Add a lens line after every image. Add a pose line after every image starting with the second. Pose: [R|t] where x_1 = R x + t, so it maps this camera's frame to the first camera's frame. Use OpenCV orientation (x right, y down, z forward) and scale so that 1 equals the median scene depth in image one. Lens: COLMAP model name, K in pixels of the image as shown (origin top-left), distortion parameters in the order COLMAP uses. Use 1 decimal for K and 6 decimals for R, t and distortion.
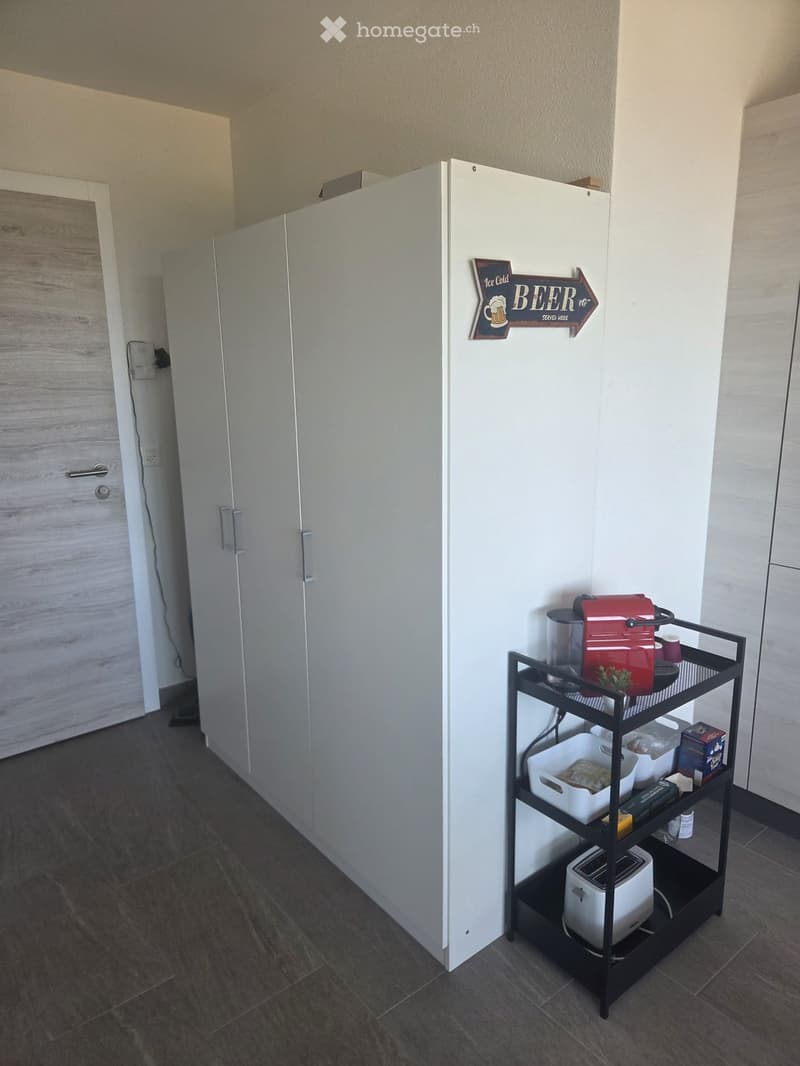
lens RADIAL K [[714.8, 0, 401.7], [0, 714.8, 532.1], [0, 0, 1]] dist [0.065798, -0.053102]
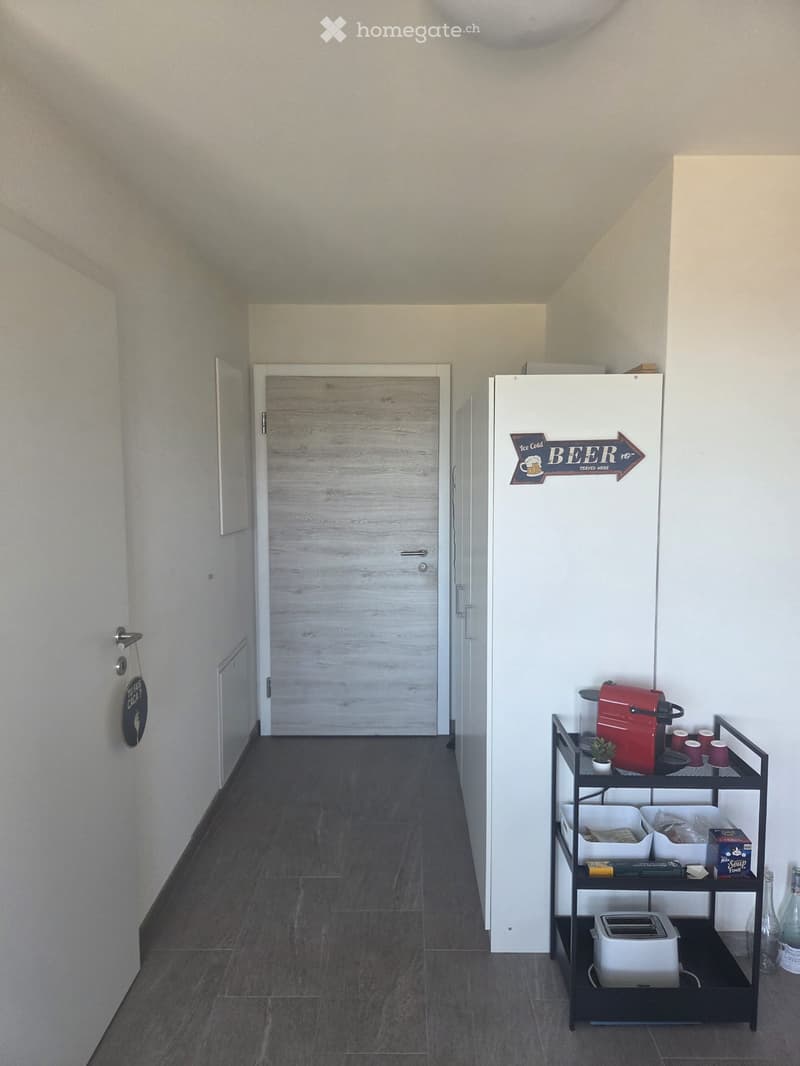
lens RADIAL K [[724.4, 0, 412.2], [0, 724.4, 530.2], [0, 0, 1]] dist [0.092197, -0.082016]
pose [[0.777832, 0.067725, -0.624813, 0.718811], [-0.146755, 0.986265, -0.075791, -0.023392], [0.611098, 0.150647, 0.777087, -0.232803]]
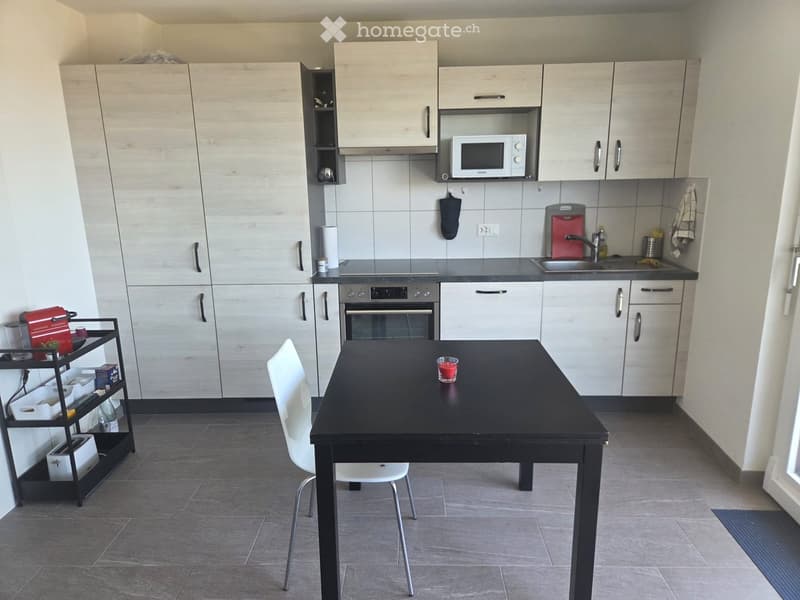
lens RADIAL K [[543.6, 0, 399.8], [0, 543.6, 295.9], [0, 0, 1]] dist [0.092197, -0.082016]
pose [[0.648100, -0.176348, 0.740856, -0.186730], [0.176274, 0.981139, 0.079339, 0.097338], [-0.740873, 0.079174, 0.666962, -0.720076]]
